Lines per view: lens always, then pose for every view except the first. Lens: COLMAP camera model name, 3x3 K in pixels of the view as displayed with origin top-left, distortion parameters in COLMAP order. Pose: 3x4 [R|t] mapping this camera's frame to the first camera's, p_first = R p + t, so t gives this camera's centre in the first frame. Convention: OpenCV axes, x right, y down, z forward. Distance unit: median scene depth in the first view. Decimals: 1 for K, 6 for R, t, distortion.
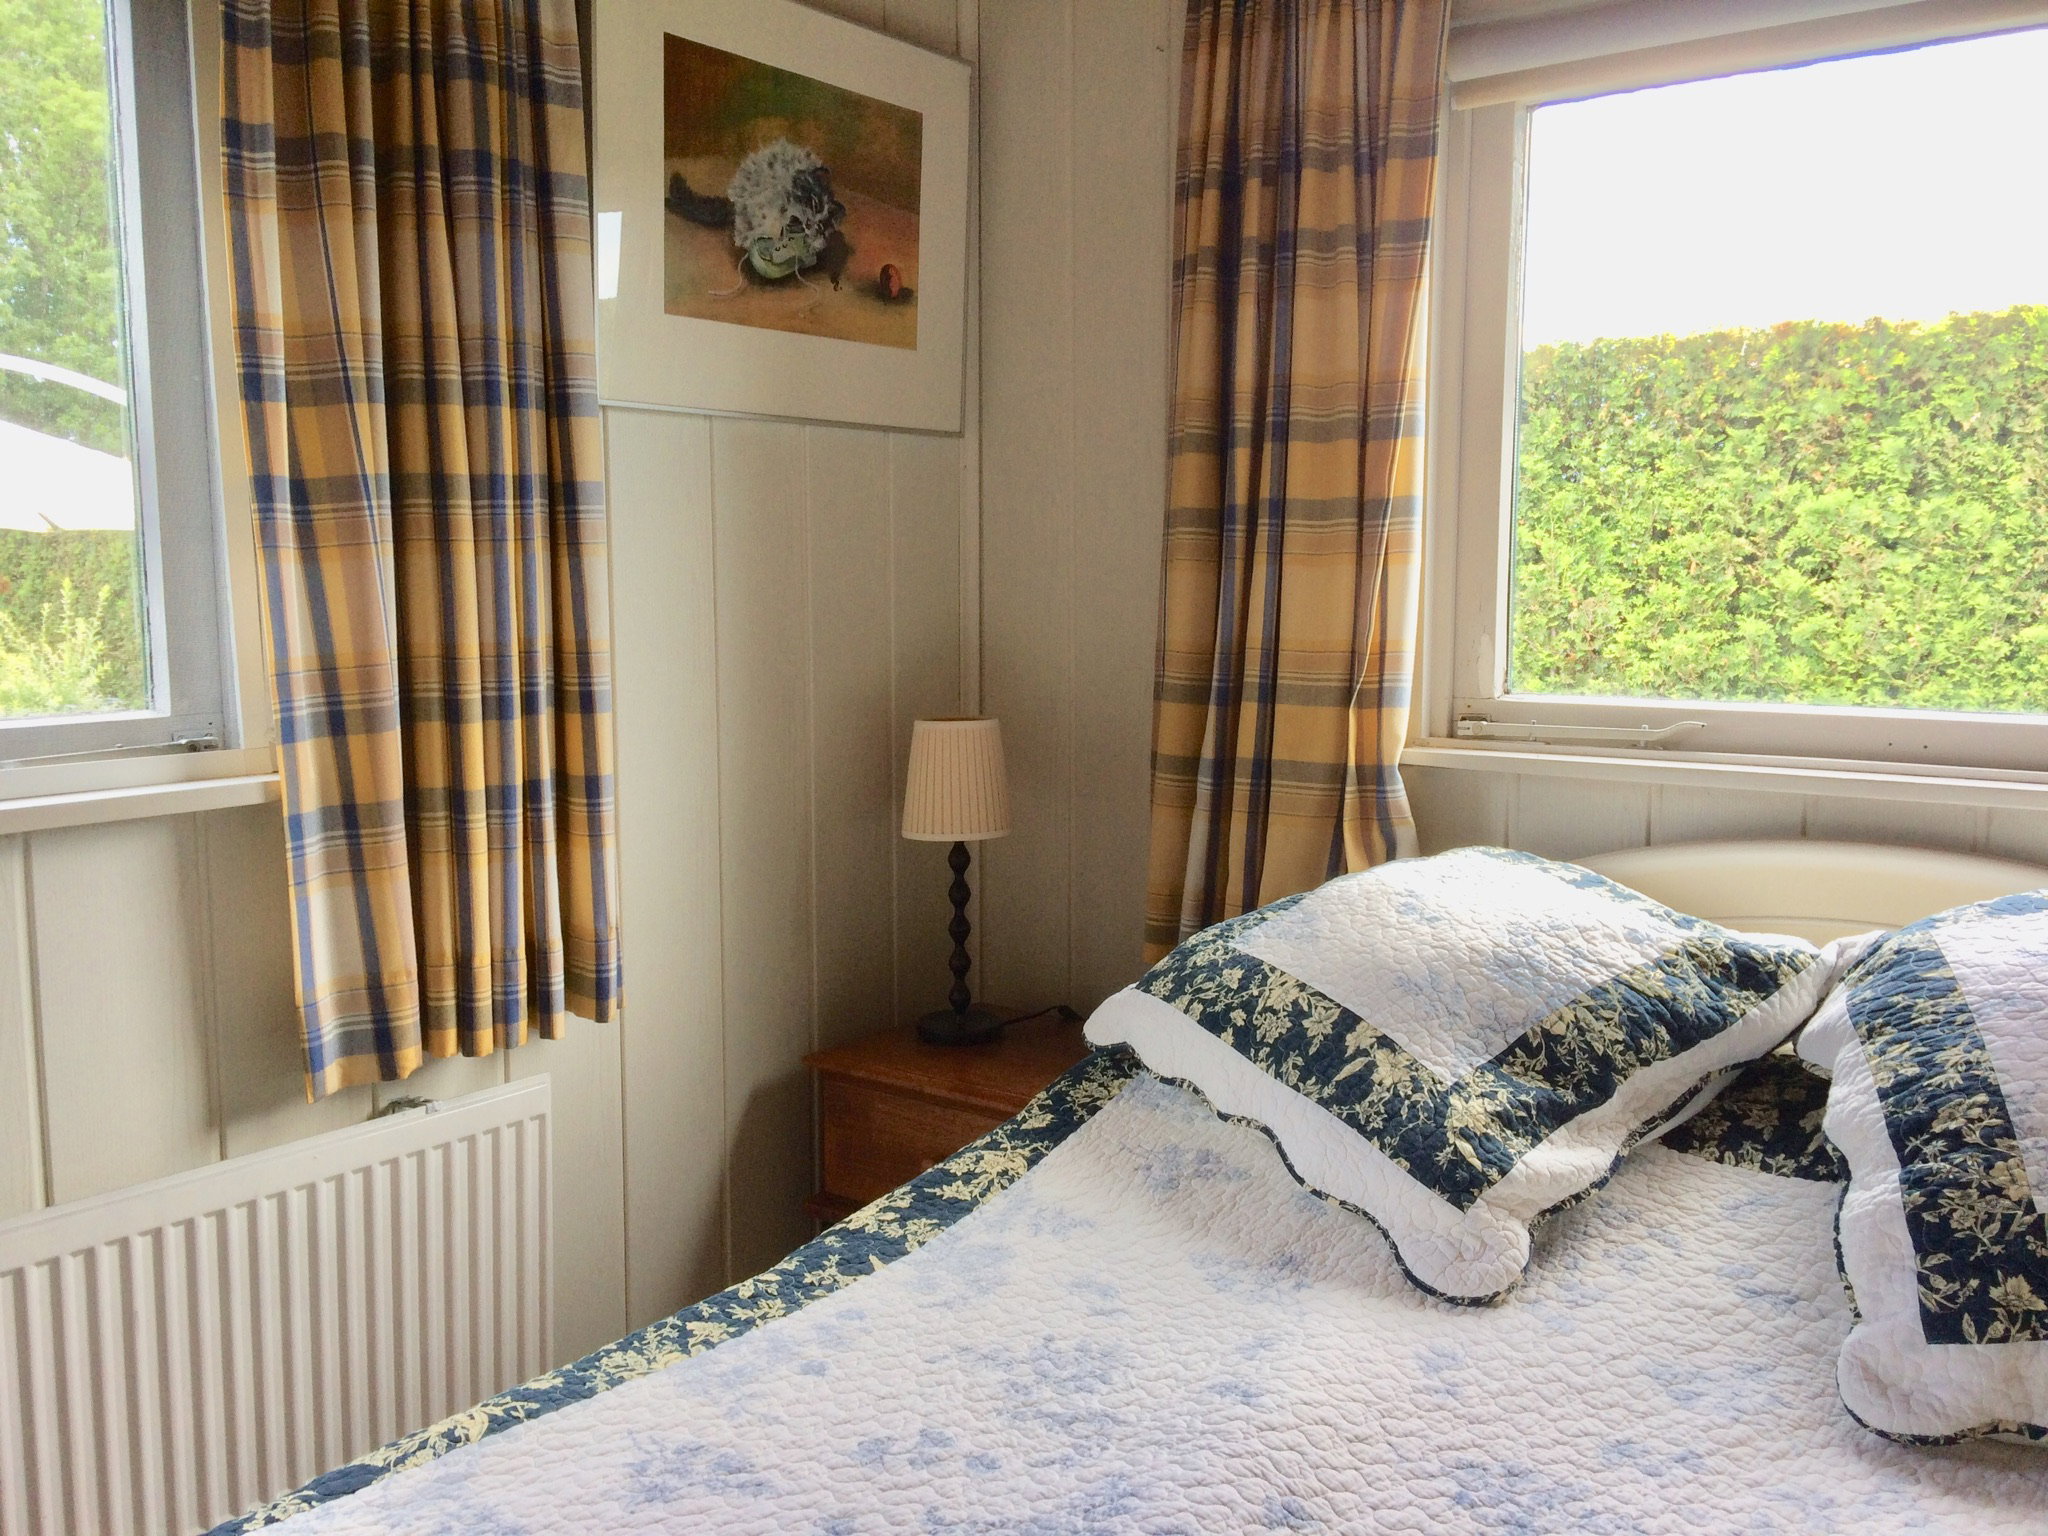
lens RADIAL K [[1713.7, 0, 1024.0], [0, 1713.7, 768.0], [0, 0, 1]] dist [0.108165, -0.158468]
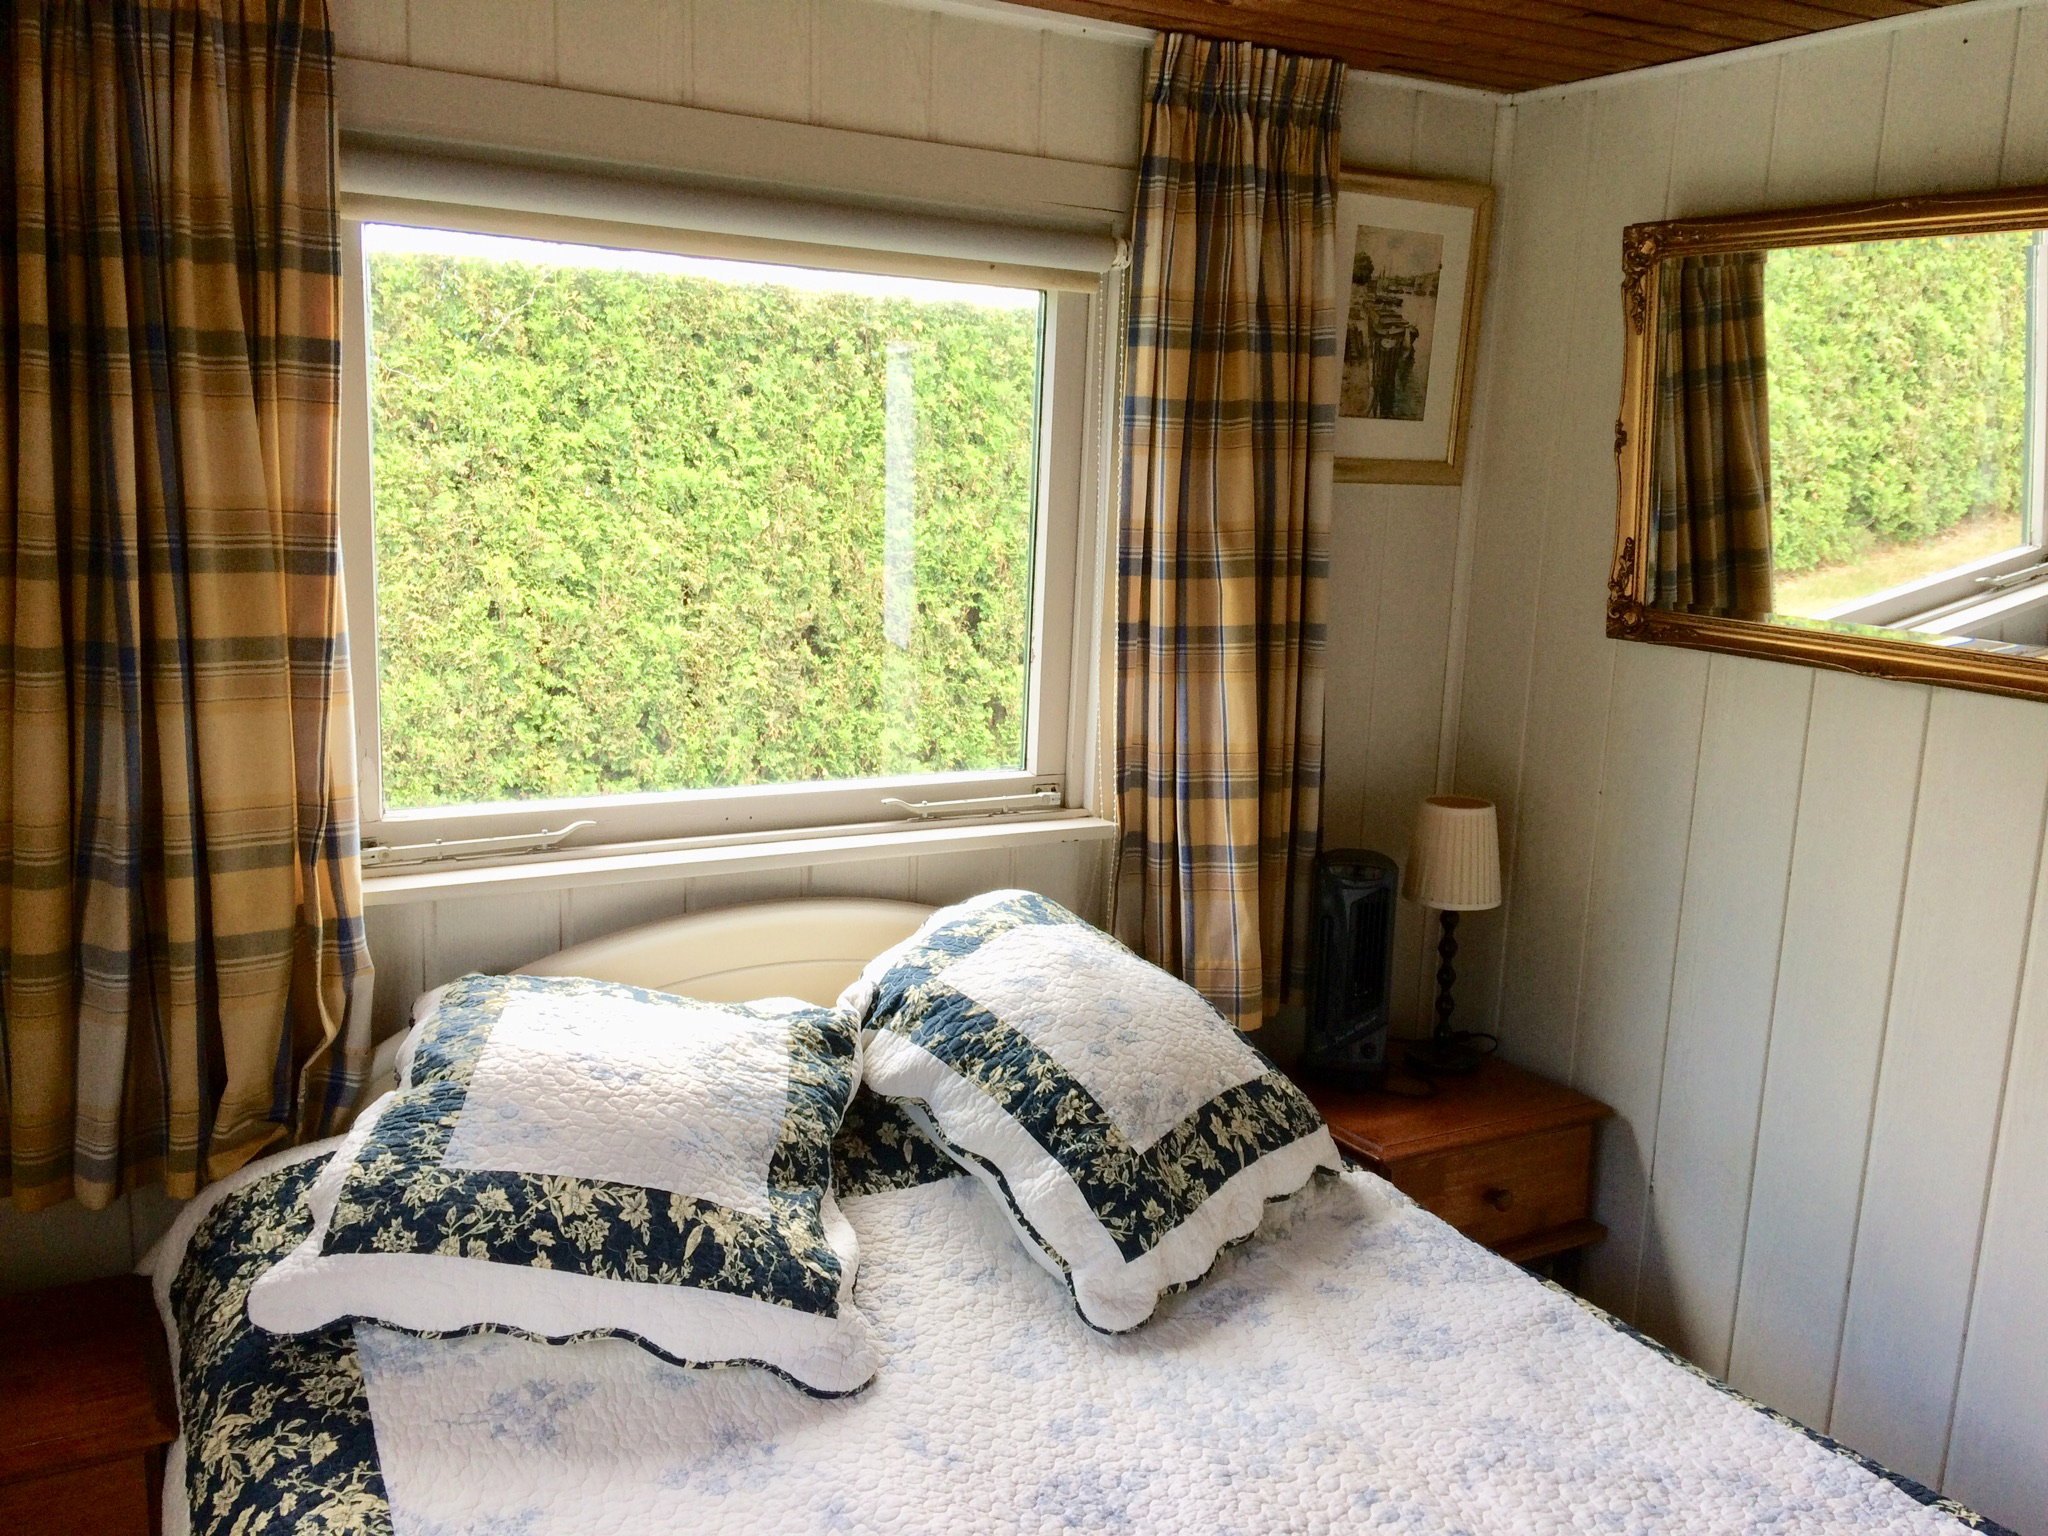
lens RADIAL K [[1713.7, 0, 1024.0], [0, 1713.7, 768.0], [0, 0, 1]] dist [0.108165, -0.158468]
pose [[0.392122, -0.150515, 0.907516, -0.672718], [0.066336, 0.988582, 0.135298, -0.253152], [-0.917518, 0.007148, 0.397629, 0.381729]]
